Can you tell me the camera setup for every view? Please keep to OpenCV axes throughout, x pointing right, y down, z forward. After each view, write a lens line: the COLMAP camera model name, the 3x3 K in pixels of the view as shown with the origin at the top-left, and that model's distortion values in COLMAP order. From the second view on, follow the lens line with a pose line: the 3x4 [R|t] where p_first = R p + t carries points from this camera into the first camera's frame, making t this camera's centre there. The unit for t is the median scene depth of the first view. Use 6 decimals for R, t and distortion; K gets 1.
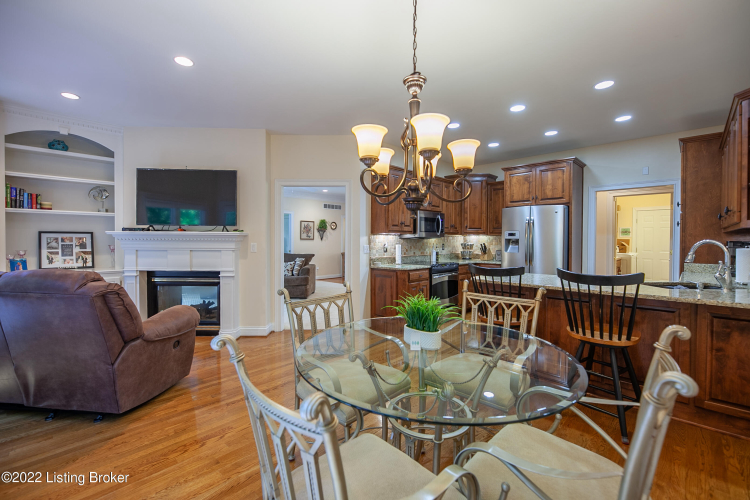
lens RADIAL K [[321.7, 0, 387.1], [0, 321.7, 249.1], [0, 0, 1]] dist [0.000568, 0.000061]
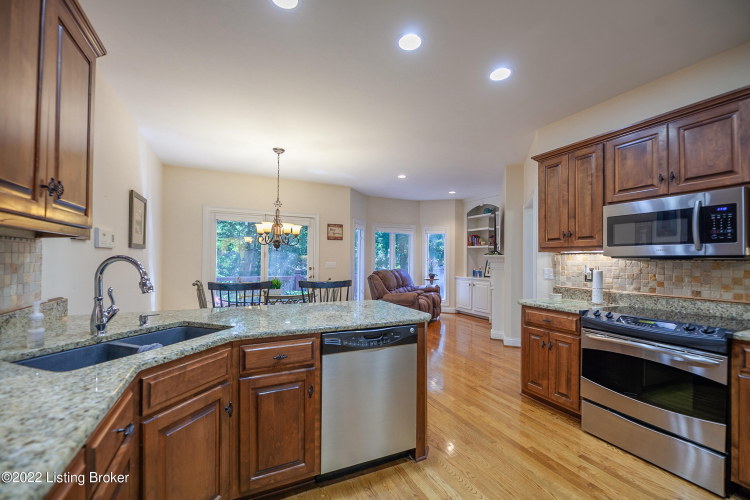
lens RADIAL K [[321.7, 0, 387.1], [0, 321.7, 249.1], [0, 0, 1]] dist [0.000568, 0.000061]
pose [[-0.328121, -0.037781, -0.943880, 2.455610], [-0.030791, 0.999097, -0.029287, -0.076586], [0.944134, 0.019453, -0.328988, 2.878258]]
